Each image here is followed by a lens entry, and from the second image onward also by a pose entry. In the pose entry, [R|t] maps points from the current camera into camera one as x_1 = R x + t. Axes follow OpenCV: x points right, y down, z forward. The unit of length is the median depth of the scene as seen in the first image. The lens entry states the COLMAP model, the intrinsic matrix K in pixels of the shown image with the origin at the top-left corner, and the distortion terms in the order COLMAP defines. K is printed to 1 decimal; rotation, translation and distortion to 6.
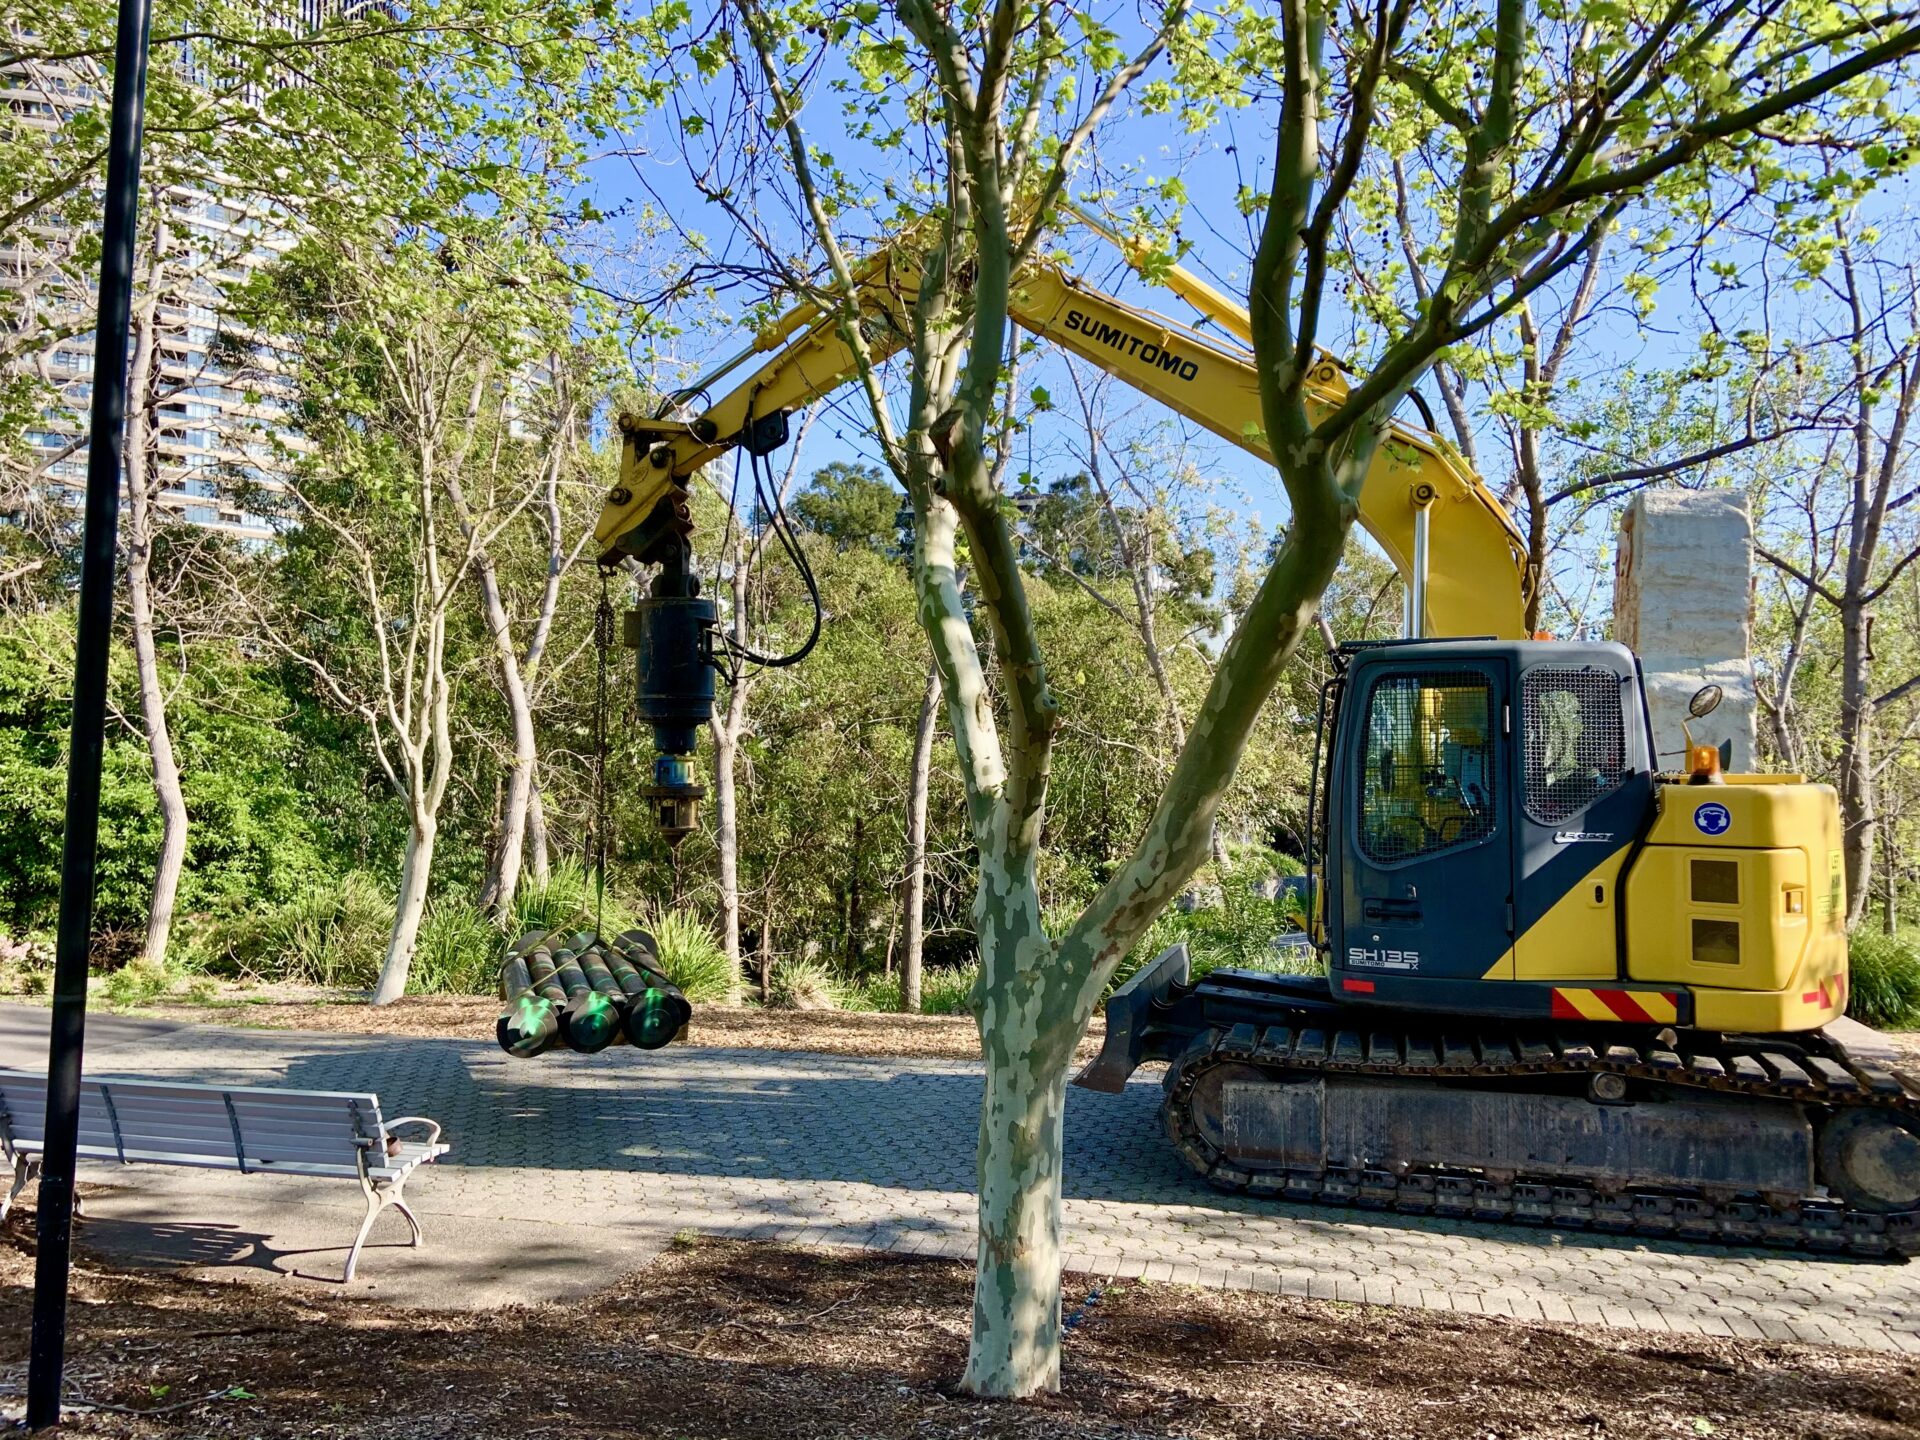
lens RADIAL K [[1446.5, 0, 953.3], [0, 1446.5, 715.3], [0, 0, 1]] dist [0.062945, -0.069174]
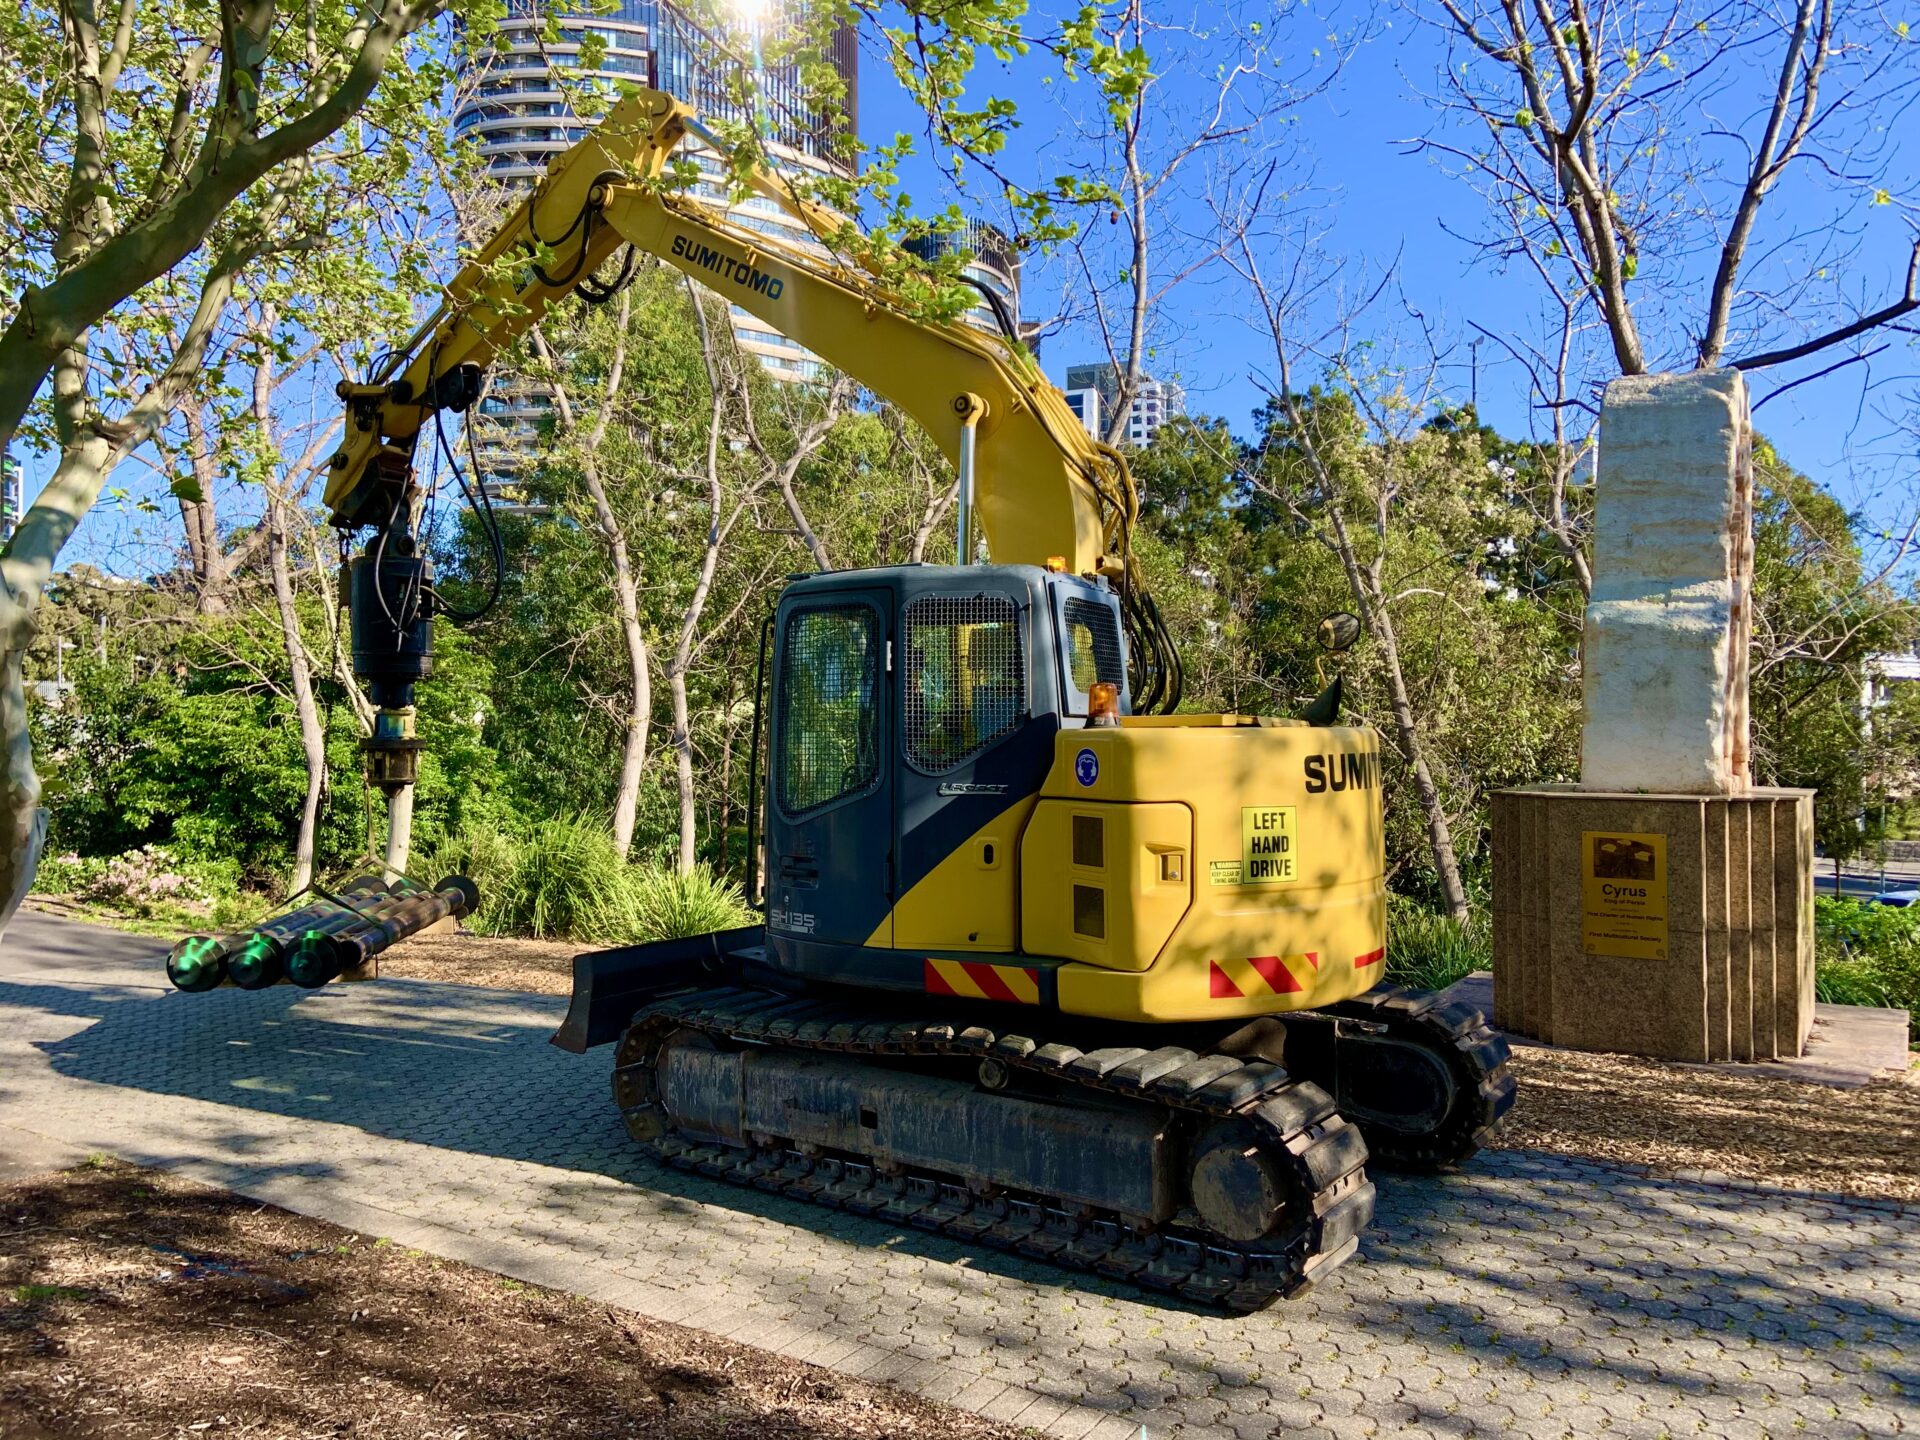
lens RADIAL K [[1446.5, 0, 966.1], [0, 1446.5, 721.5], [0, 0, 1]] dist [0.062945, -0.069174]
pose [[0.953194, -0.006719, -0.302284, 0.696407], [0.015508, 0.999524, 0.026684, 0.020445], [0.301961, -0.030123, 0.952844, 0.178988]]
